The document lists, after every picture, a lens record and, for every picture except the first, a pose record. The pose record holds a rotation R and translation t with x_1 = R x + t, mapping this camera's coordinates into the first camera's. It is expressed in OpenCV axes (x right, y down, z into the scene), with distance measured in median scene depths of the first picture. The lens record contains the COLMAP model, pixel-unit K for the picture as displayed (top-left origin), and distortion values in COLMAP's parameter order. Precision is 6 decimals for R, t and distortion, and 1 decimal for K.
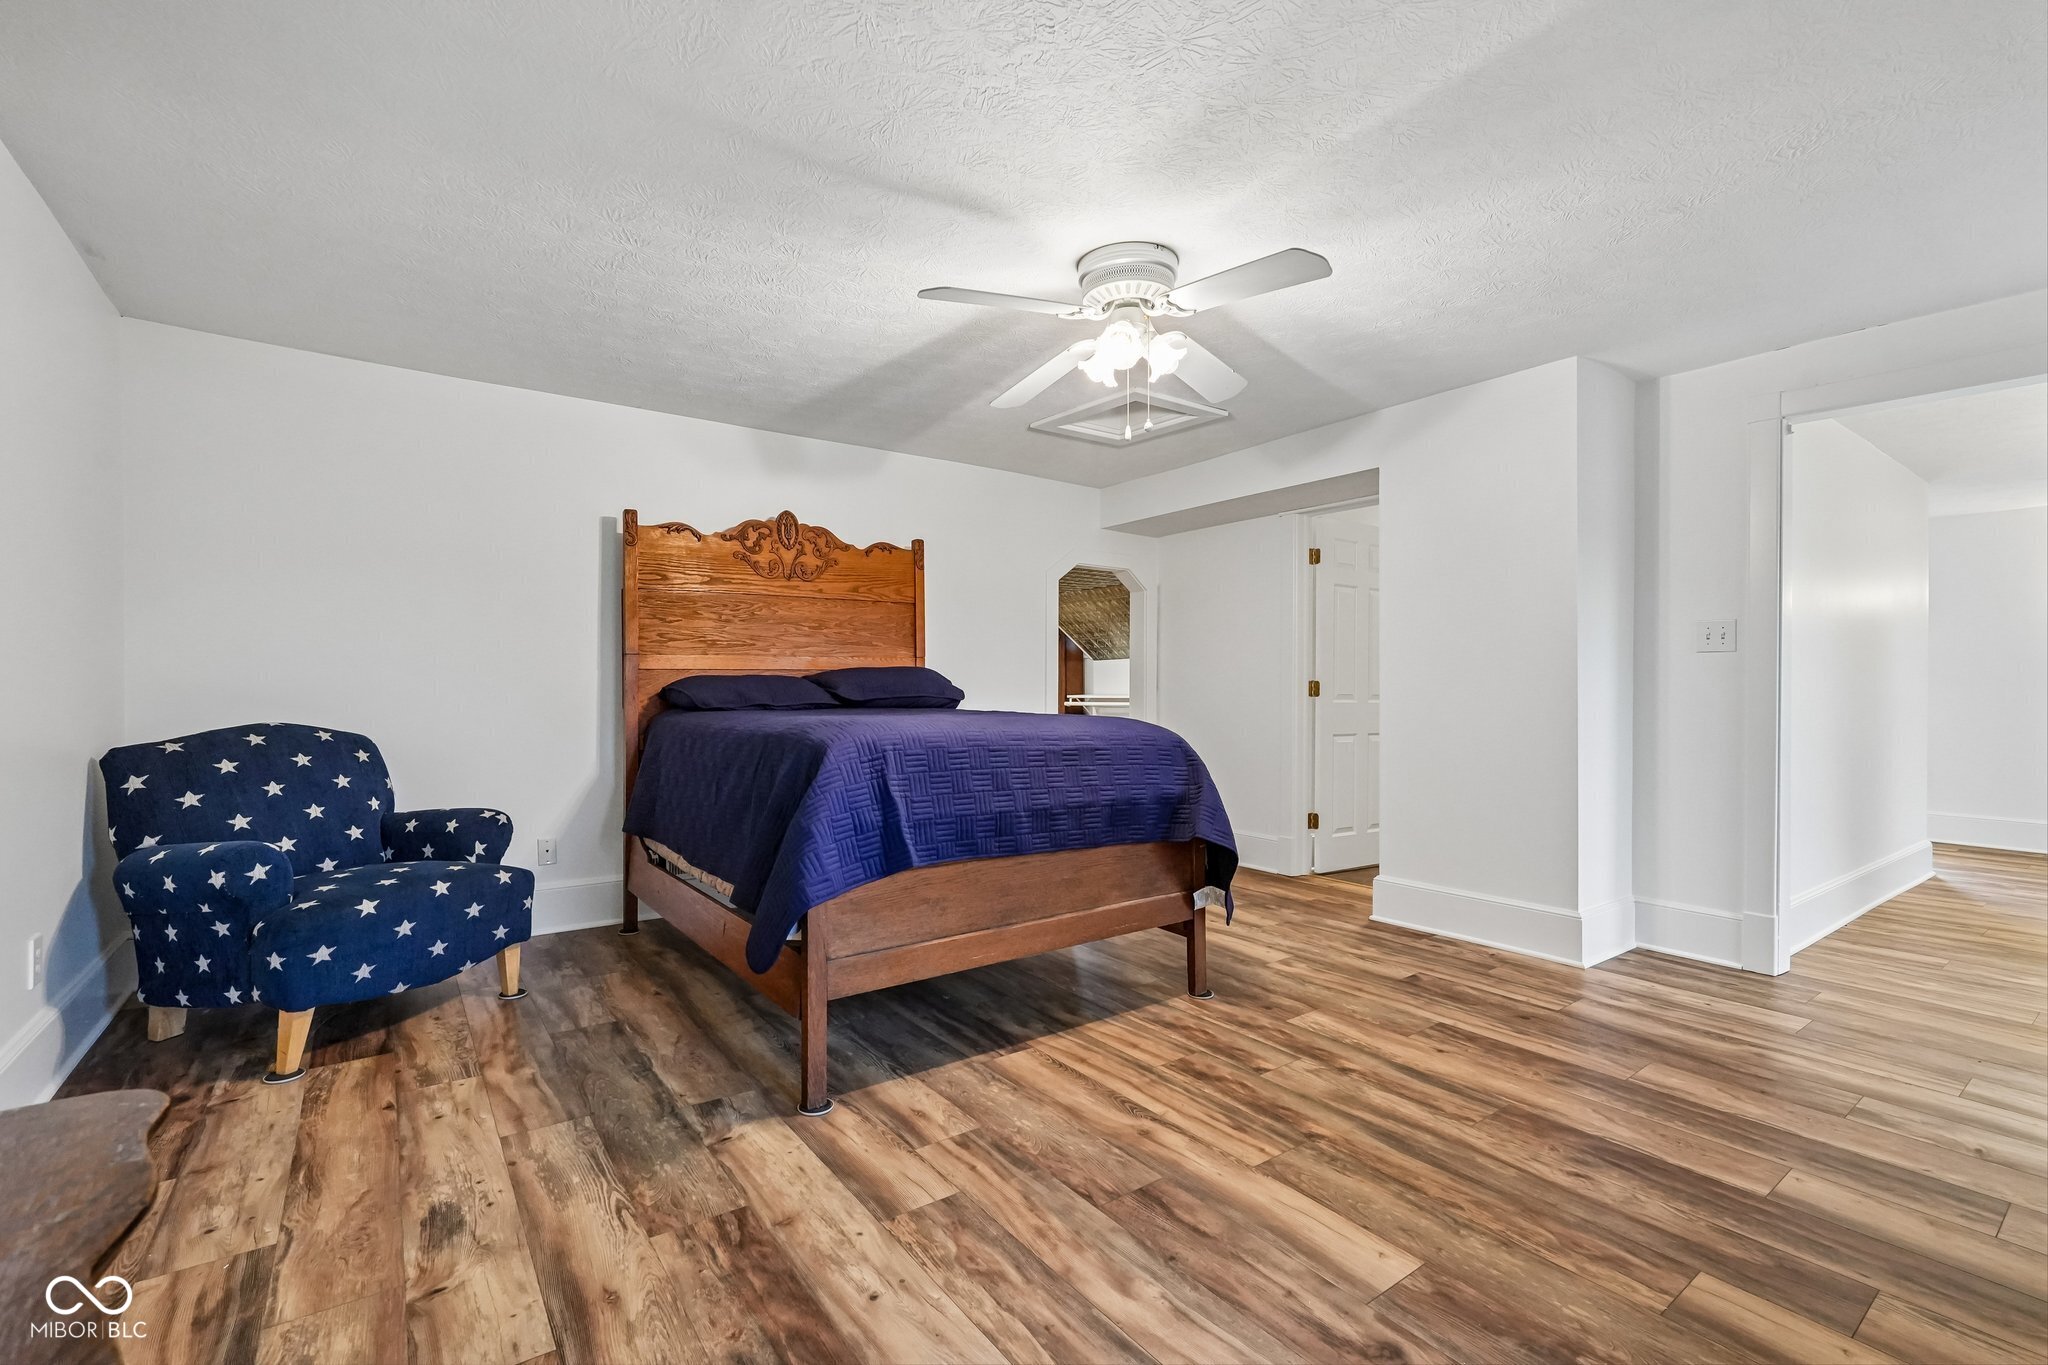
lens RADIAL K [[893.2, 0, 1024.0], [0, 893.2, 682.5], [0, 0, 1]] dist [-0.008413, 0.000674]
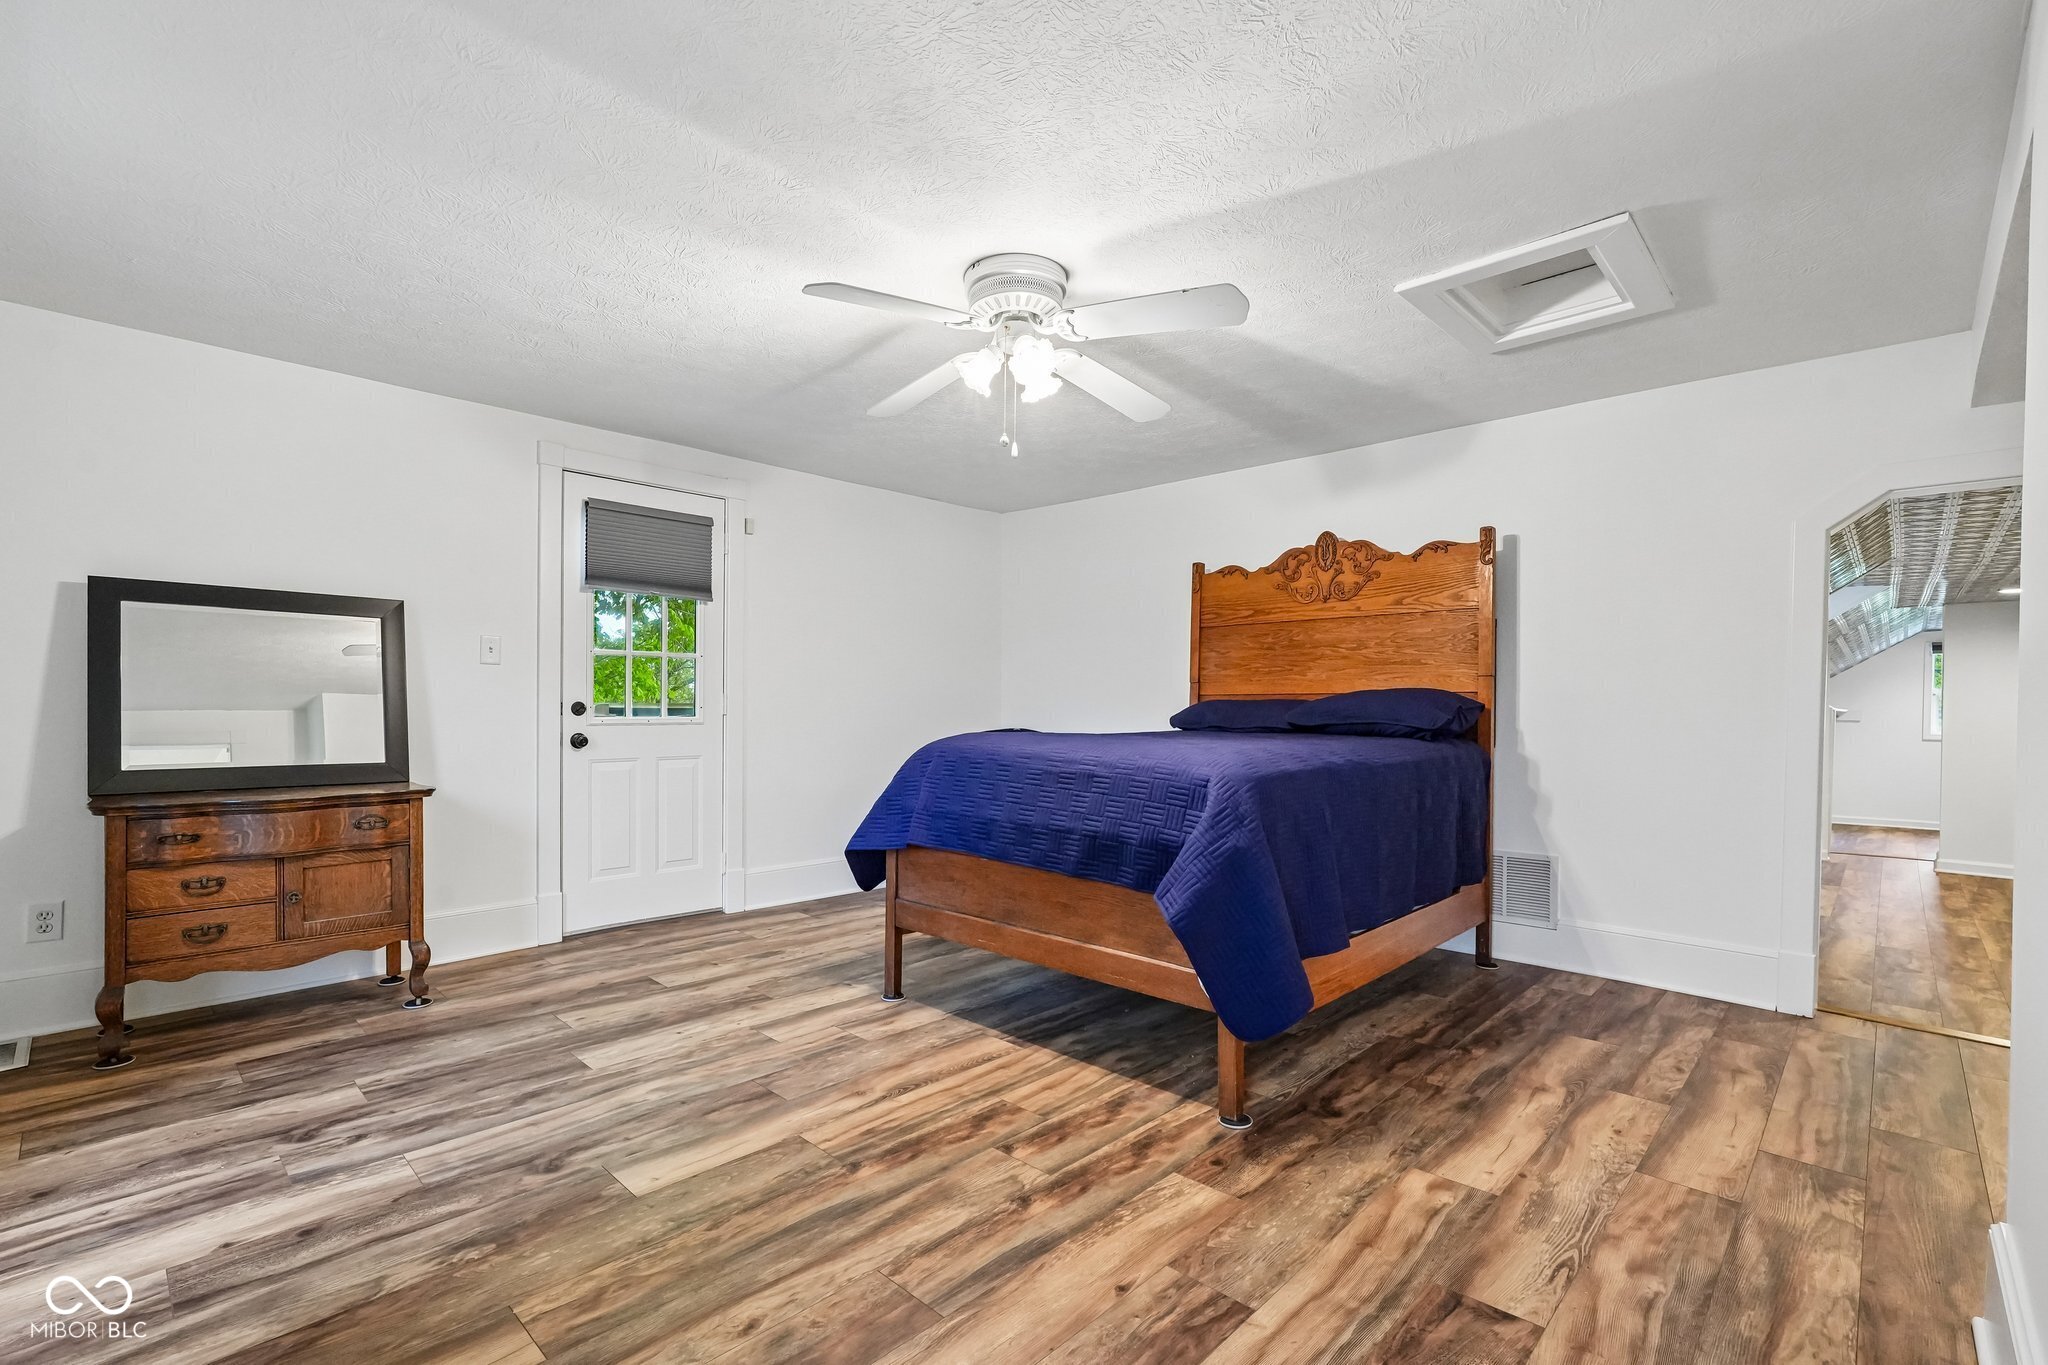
lens RADIAL K [[909.1, 0, 1024.7], [0, 909.1, 717.9], [0, 0, 1]] dist [-0.014153, 0.000147]
pose [[0.173199, 0.011827, -0.984816, 1.089758], [-0.005101, 0.999925, 0.011111, 0.004390], [0.984874, 0.003100, 0.173247, 0.828603]]
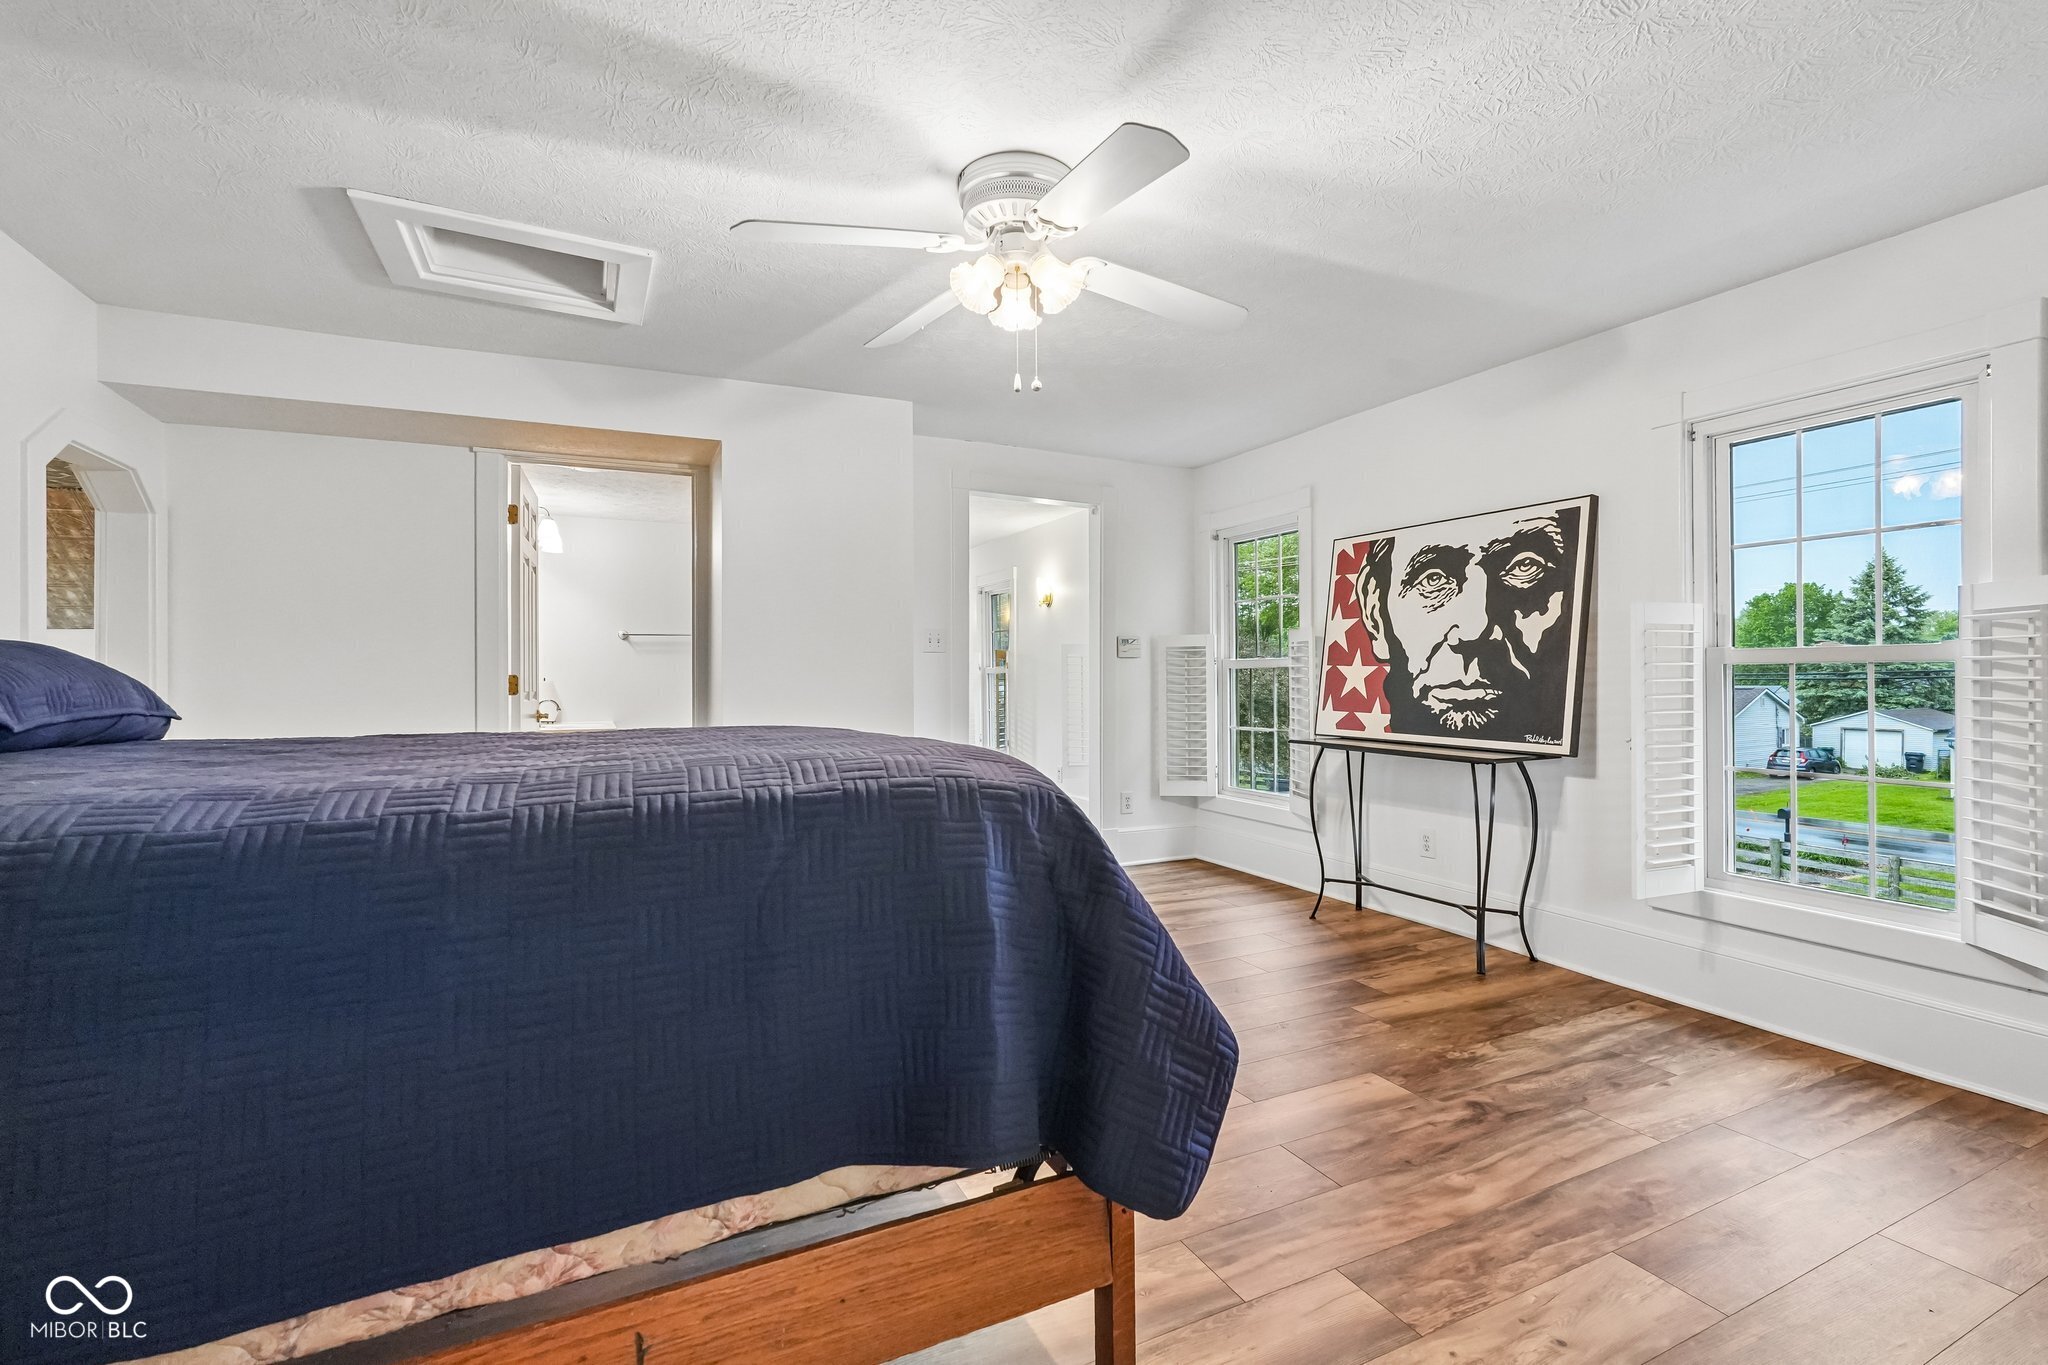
lens RADIAL K [[893.2, 0, 1024.0], [0, 893.2, 682.5], [0, 0, 1]] dist [-0.008413, 0.000674]
pose [[0.184345, -0.009483, 0.982816, -0.706909], [-0.000260, 0.999953, 0.009697, -0.005511], [-0.982862, -0.002043, 0.184334, 0.829503]]
